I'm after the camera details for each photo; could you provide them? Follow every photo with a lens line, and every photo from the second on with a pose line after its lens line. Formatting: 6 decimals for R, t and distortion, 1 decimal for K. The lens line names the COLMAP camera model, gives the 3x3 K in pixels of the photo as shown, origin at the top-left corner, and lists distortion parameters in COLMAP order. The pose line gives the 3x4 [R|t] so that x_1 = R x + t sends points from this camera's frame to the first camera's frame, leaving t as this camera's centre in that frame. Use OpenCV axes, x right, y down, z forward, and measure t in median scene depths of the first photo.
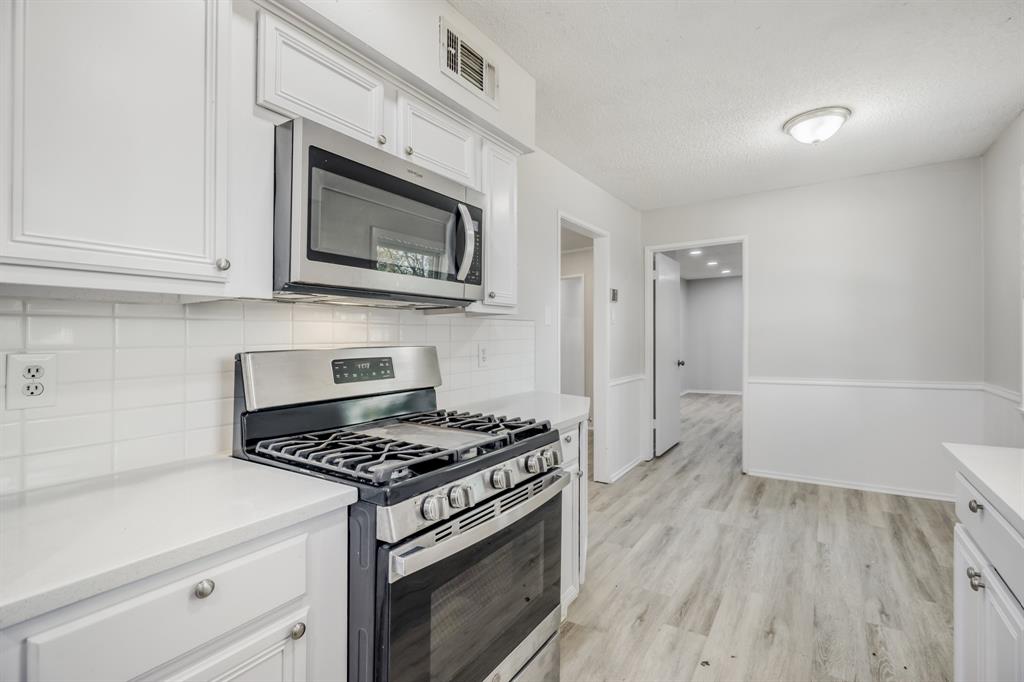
lens RADIAL K [[453.4, 0, 526.6], [0, 453.4, 342.1], [0, 0, 1]] dist [-0.004017, -0.002149]
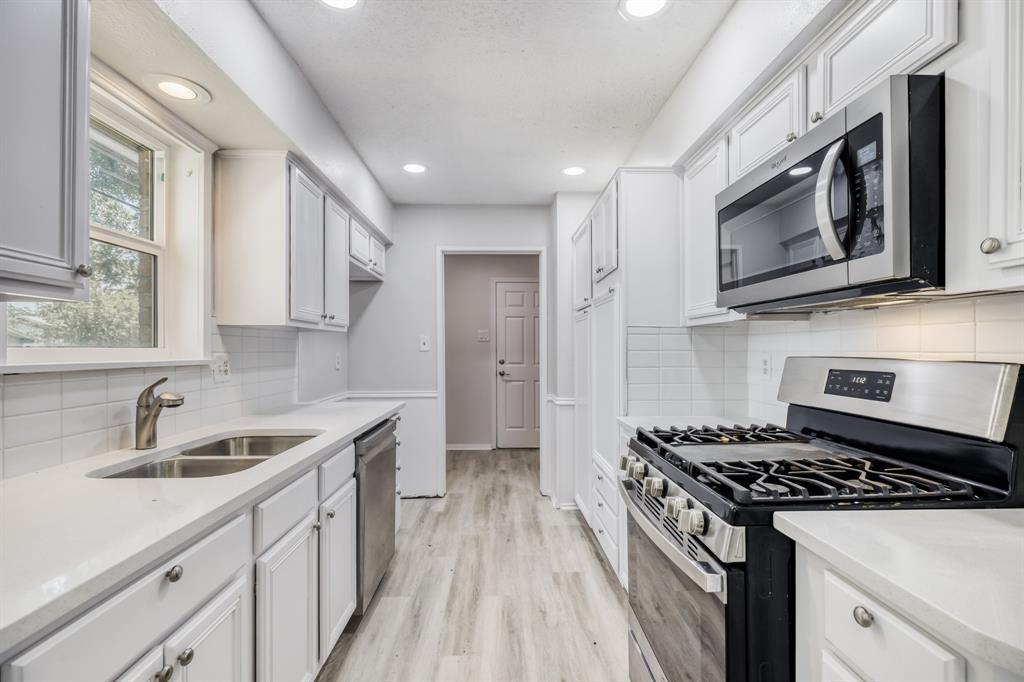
lens RADIAL K [[453.4, 0, 520.1], [0, 453.4, 343.7], [0, 0, 1]] dist [-0.004017, -0.002149]
pose [[-0.808555, 0.012213, -0.588293, 0.453818], [0.011586, 0.999921, 0.004834, -0.017886], [0.588306, -0.002907, -0.808633, 0.945321]]
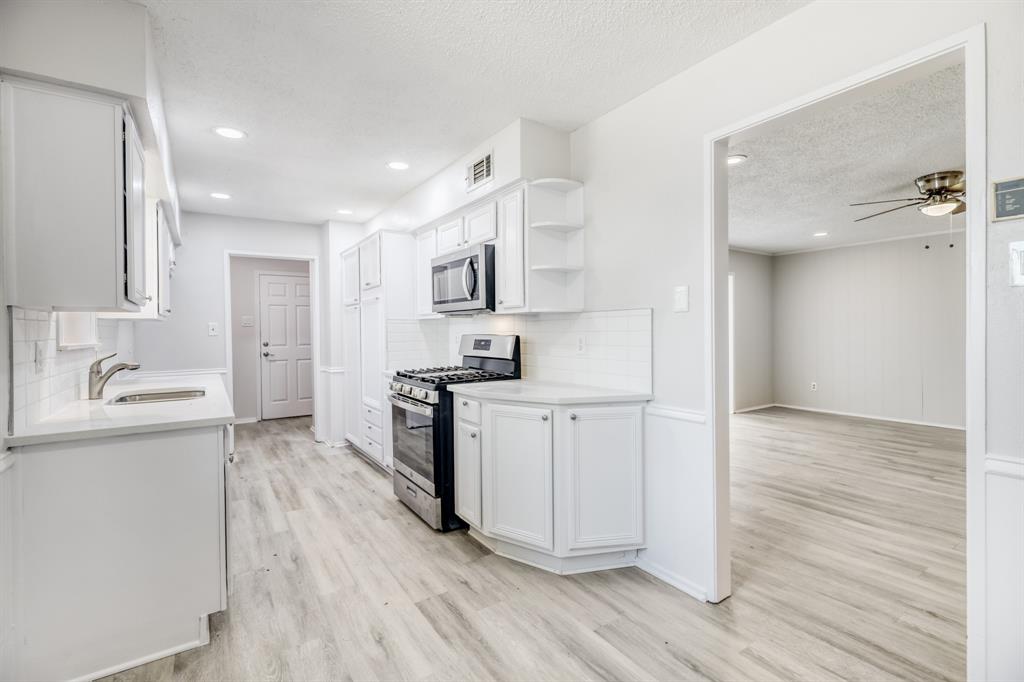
lens RADIAL K [[453.4, 0, 495.0], [0, 453.4, 340.0], [0, 0, 1]] dist [-0.004017, -0.002149]
pose [[-0.411526, 0.043516, -0.910358, 1.101447], [0.013481, 0.999041, 0.041661, -0.035187], [0.911298, 0.004872, -0.411718, 1.380323]]
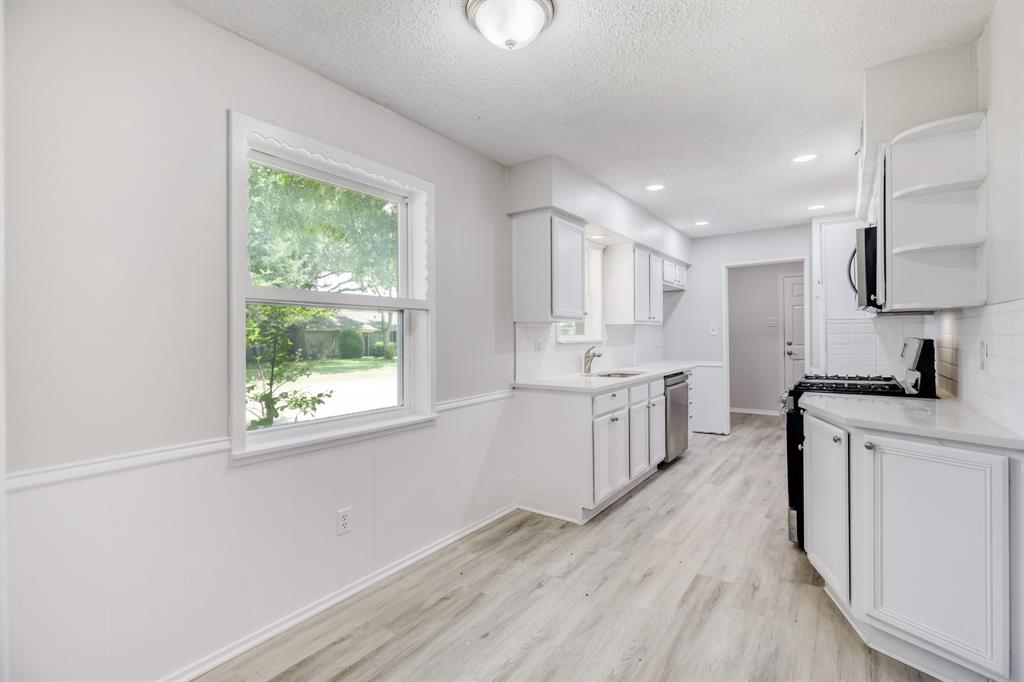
lens RADIAL K [[453.4, 0, 537.9], [0, 453.4, 333.1], [0, 0, 1]] dist [-0.004017, -0.002149]
pose [[-0.999494, 0.028191, 0.014718, 0.683128], [0.028277, 0.999584, 0.005695, -0.037781], [-0.014552, 0.006108, -0.999875, 1.916907]]
